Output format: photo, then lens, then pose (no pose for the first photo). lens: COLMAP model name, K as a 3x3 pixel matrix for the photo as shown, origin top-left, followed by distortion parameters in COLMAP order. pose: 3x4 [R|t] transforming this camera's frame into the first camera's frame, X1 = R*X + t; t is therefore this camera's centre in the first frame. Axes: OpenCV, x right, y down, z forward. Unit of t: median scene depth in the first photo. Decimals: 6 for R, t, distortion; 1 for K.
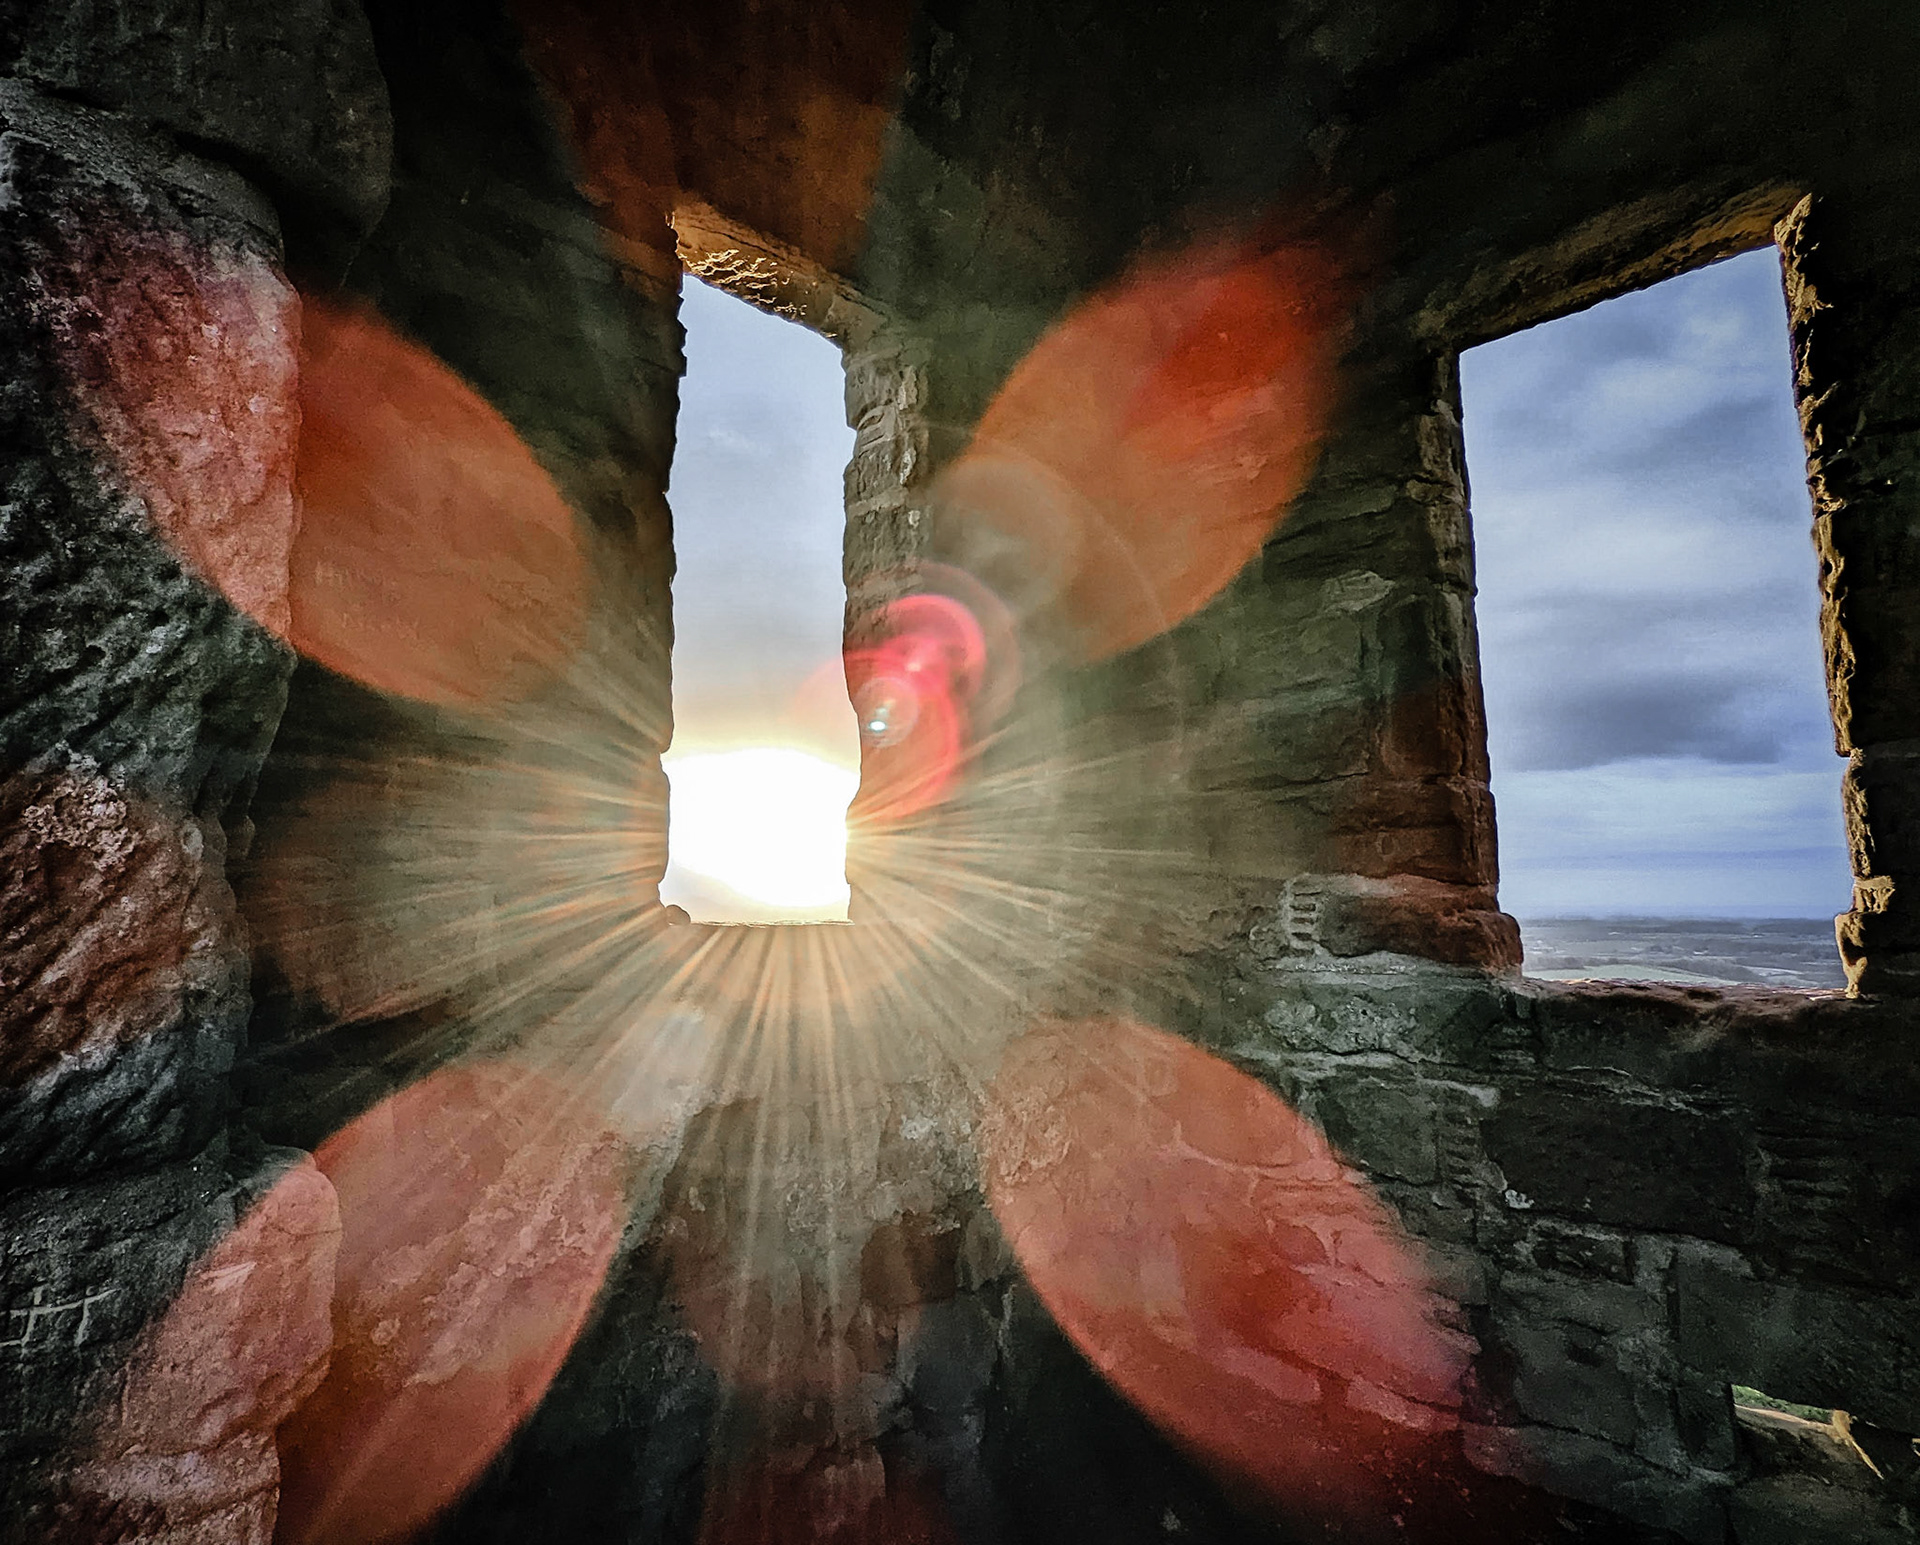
lens RADIAL K [[756.4, 0, 939.8], [0, 756.4, 759.5], [0, 0, 1]] dist [-0.002396, -0.001800]
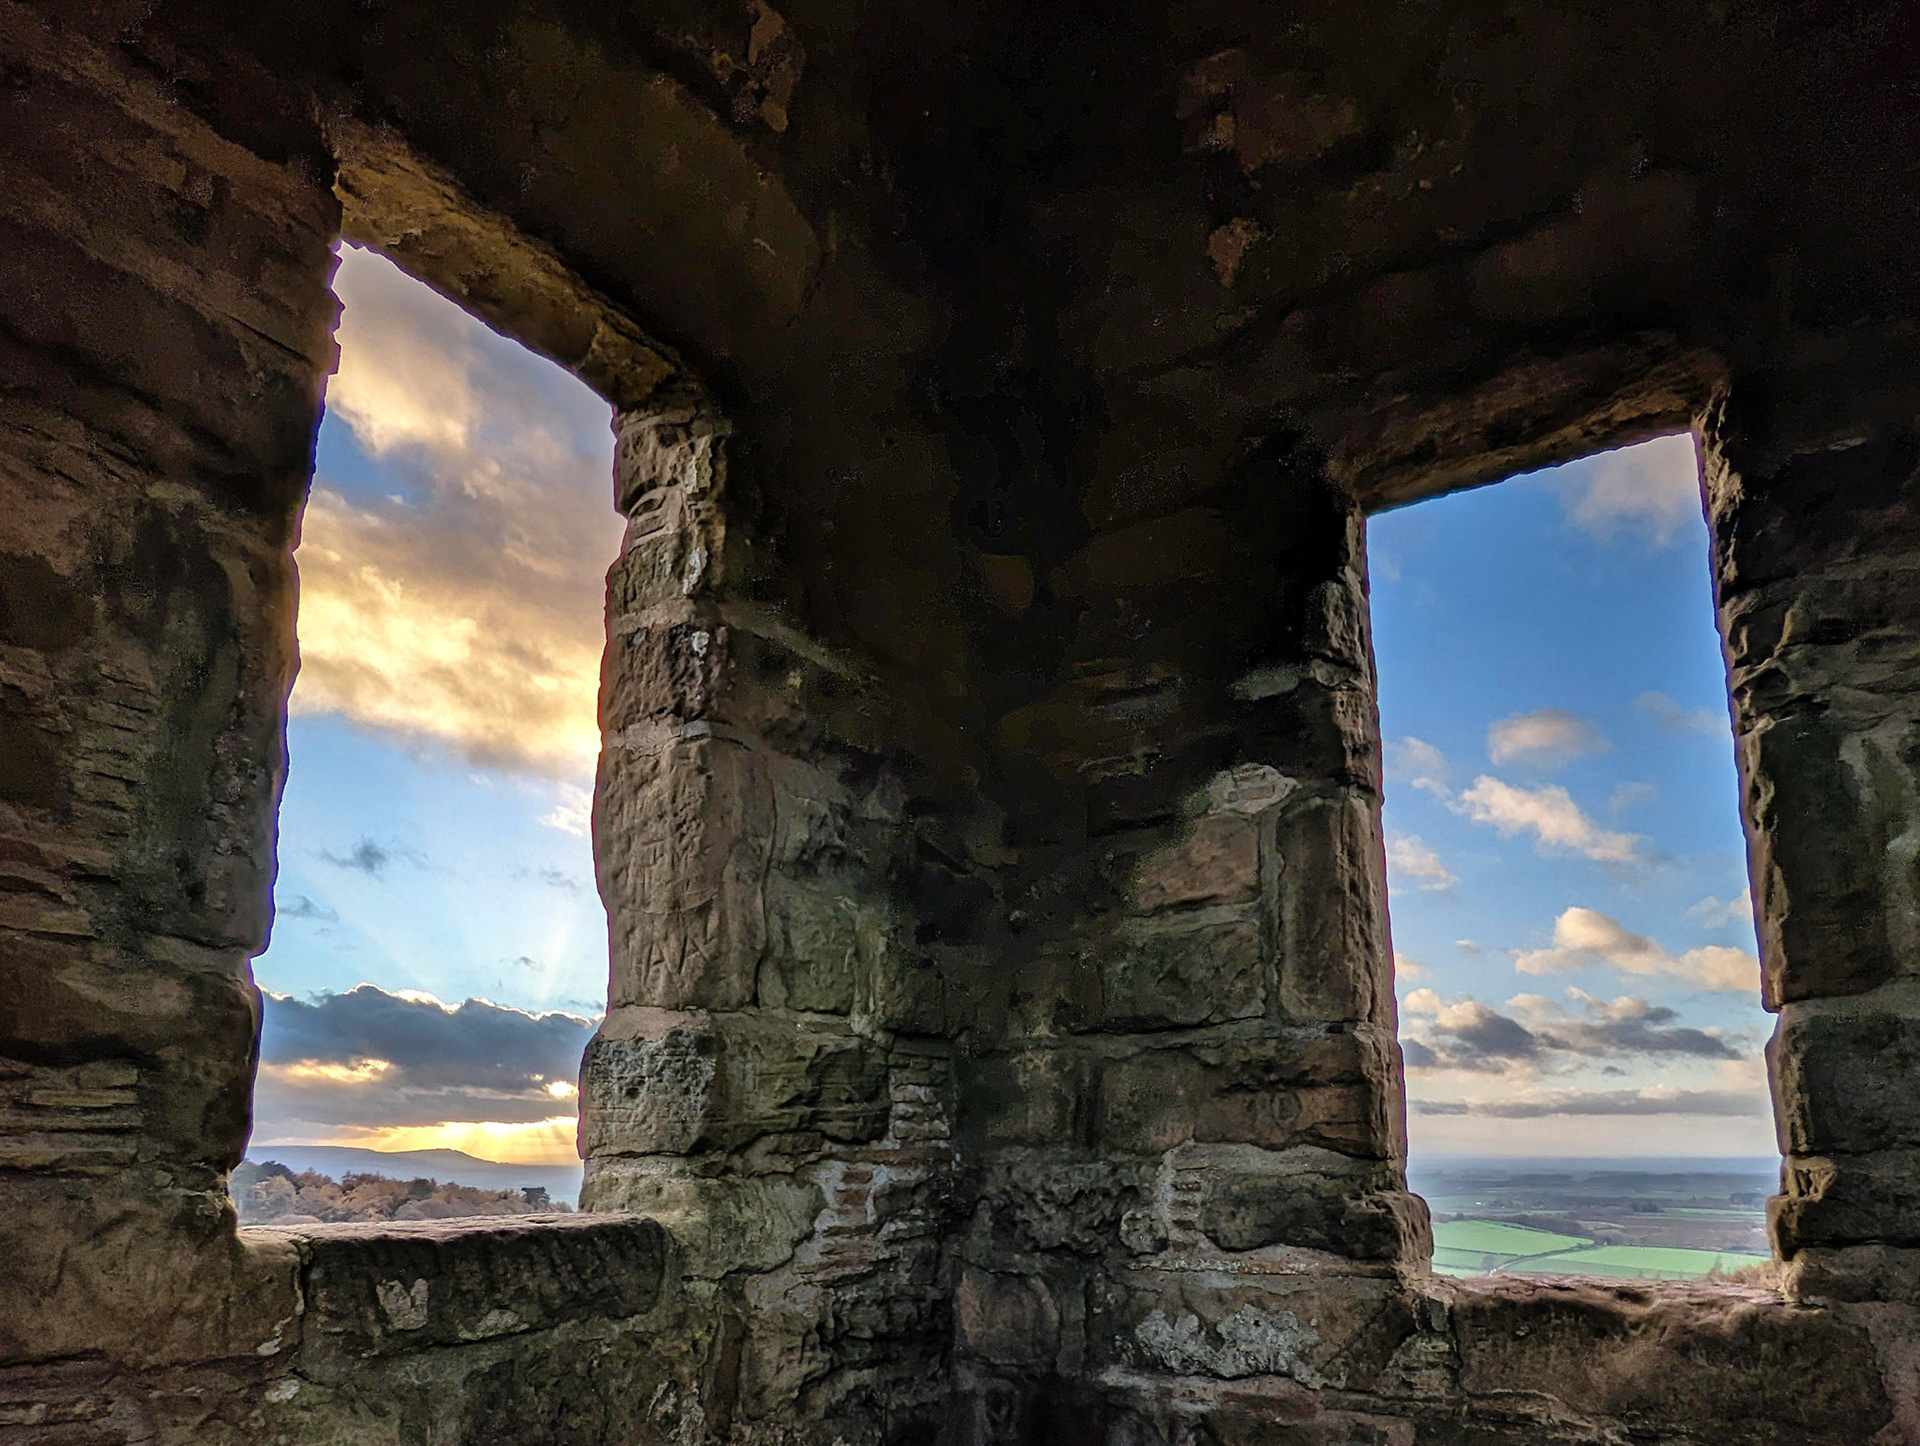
lens RADIAL K [[1527.6, 0, 964.3], [0, 1527.6, 719.8], [0, 0, 1]] dist [0.010025, -0.018567]
pose [[0.967257, 0.074348, 0.242663, -0.156609], [-0.032720, 0.984681, -0.171268, -0.003507], [-0.251679, 0.157721, 0.954873, -0.510009]]
